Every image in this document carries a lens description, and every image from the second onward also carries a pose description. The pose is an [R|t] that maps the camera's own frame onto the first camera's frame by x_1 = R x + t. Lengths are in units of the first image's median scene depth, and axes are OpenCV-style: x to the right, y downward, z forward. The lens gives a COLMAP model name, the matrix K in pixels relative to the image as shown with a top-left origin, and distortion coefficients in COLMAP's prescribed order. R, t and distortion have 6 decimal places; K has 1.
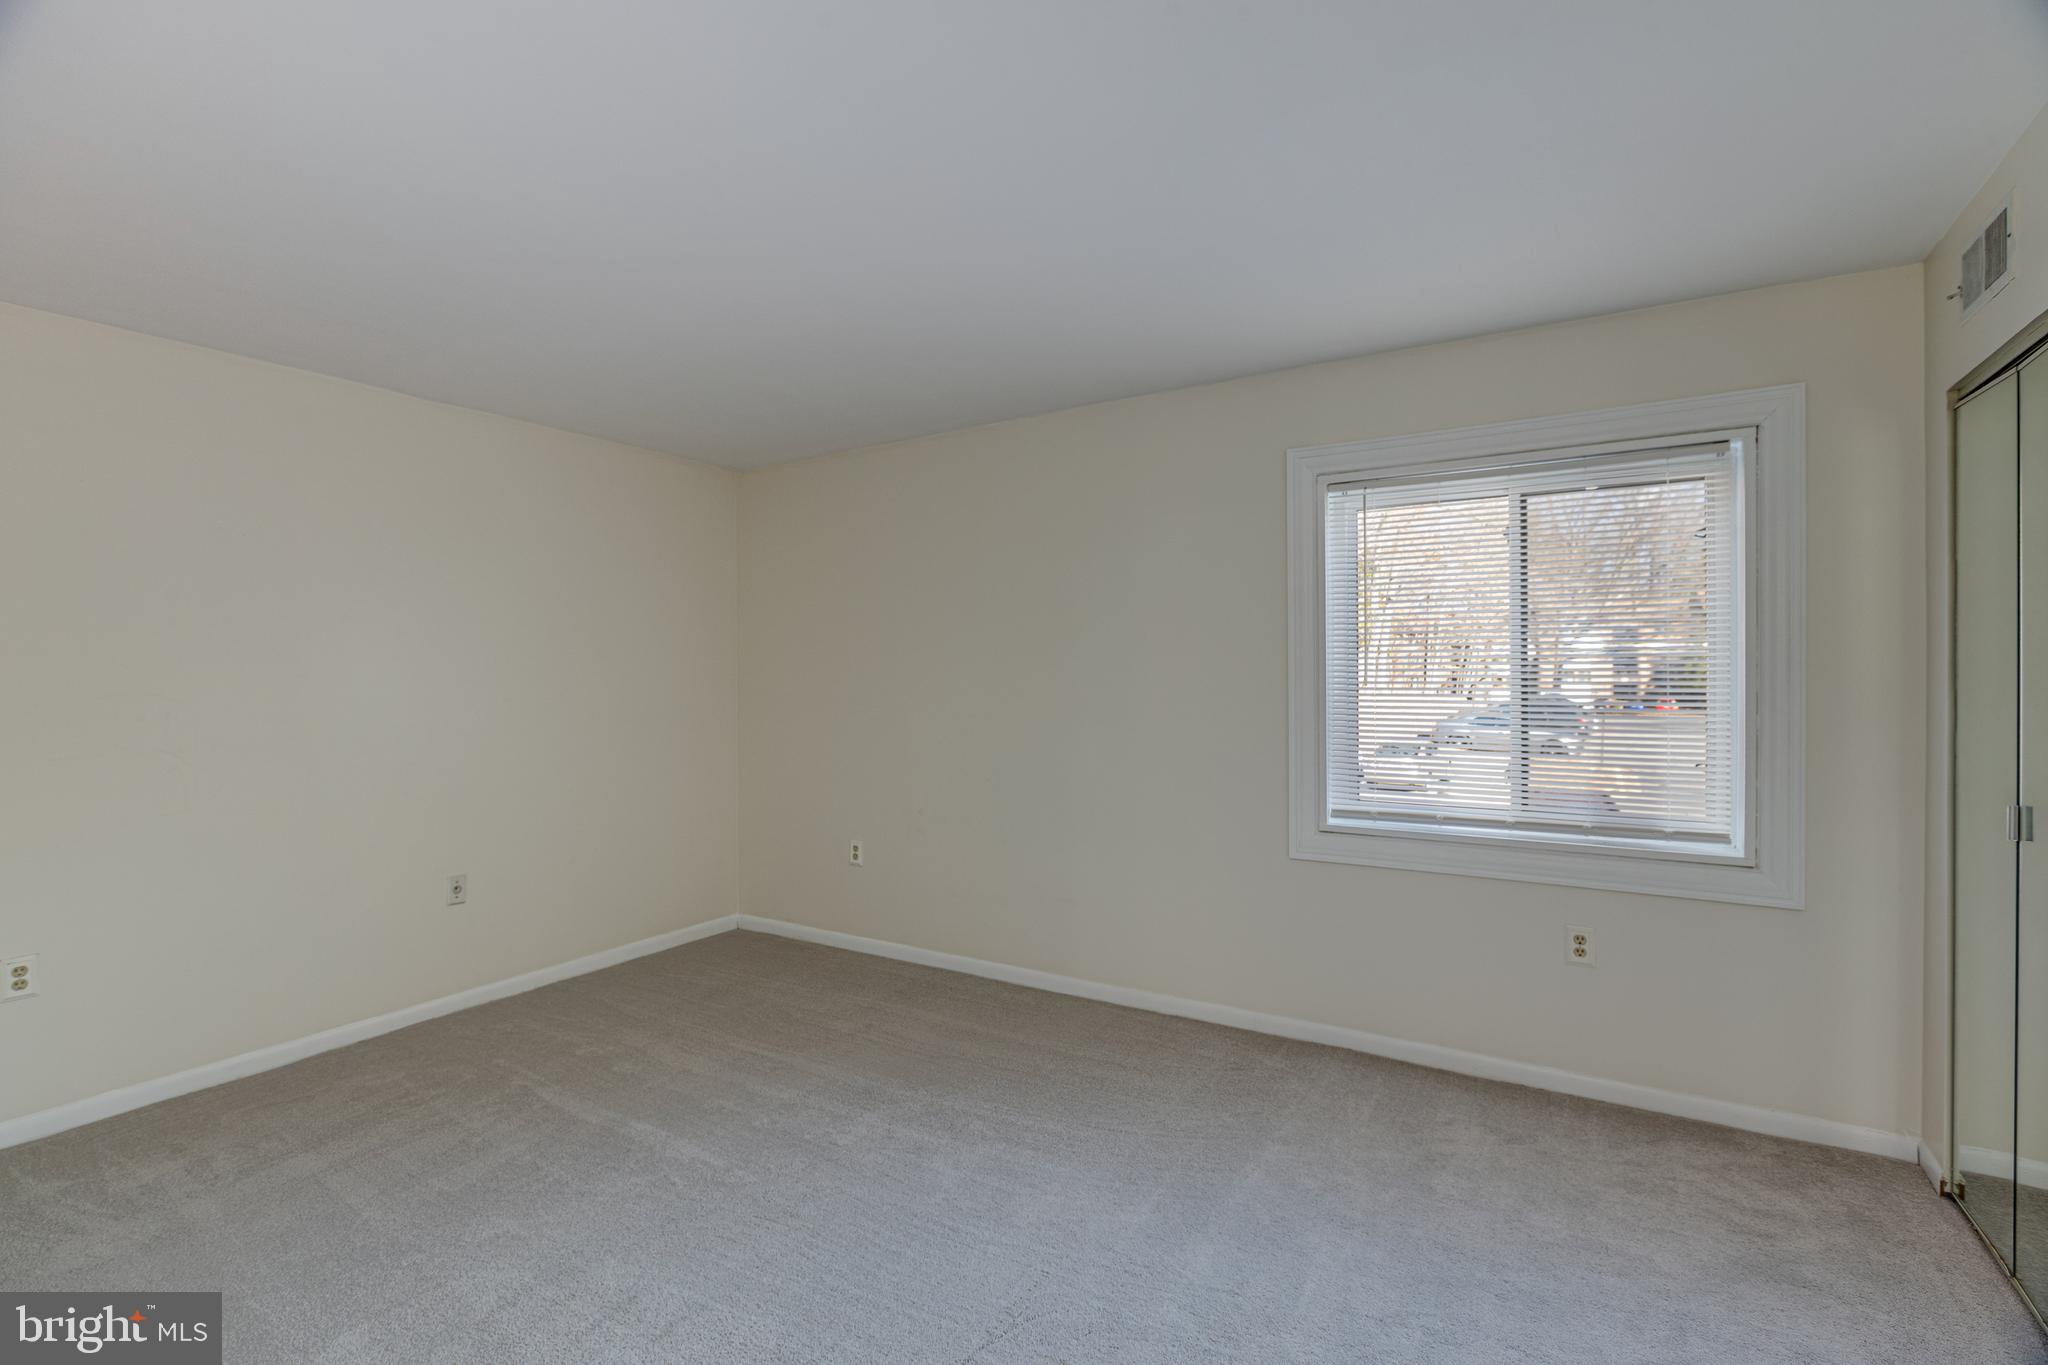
lens RADIAL K [[911.1, 0, 1049.5], [0, 911.1, 677.9], [0, 0, 1]] dist [0.000155, 0.000020]
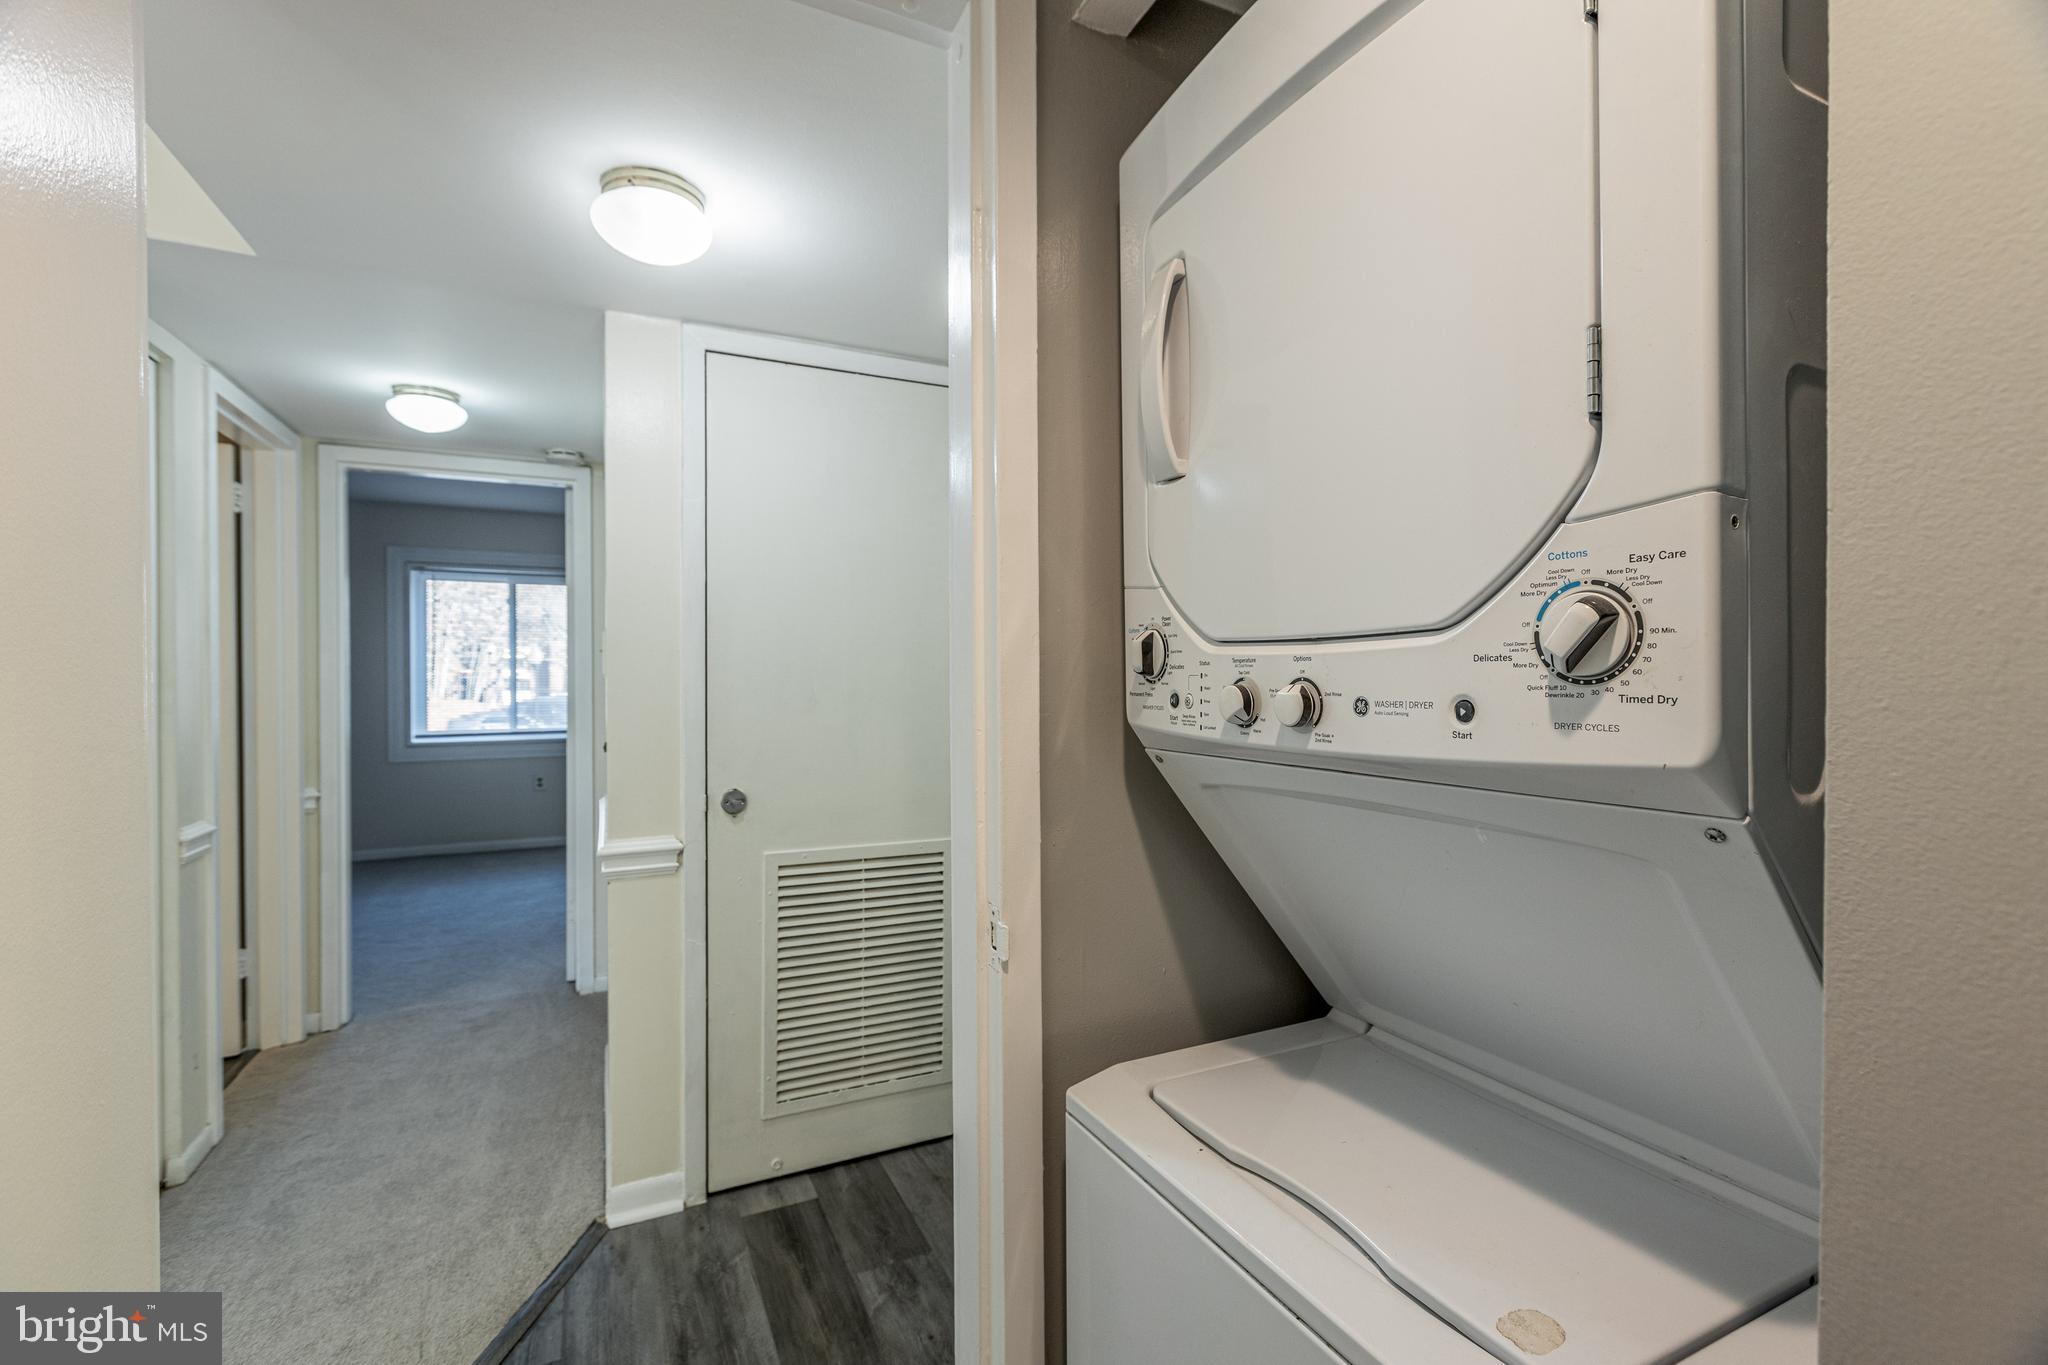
lens RADIAL K [[908.1, 0, 1027.7], [0, 908.1, 676.9], [0, 0, 1]] dist [0.000386, 0.000130]
pose [[0.562257, -0.001236, 0.826961, -0.596069], [0.004889, 0.999986, -0.001830, 0.036231], [-0.826948, 0.005072, 0.562256, -1.252902]]
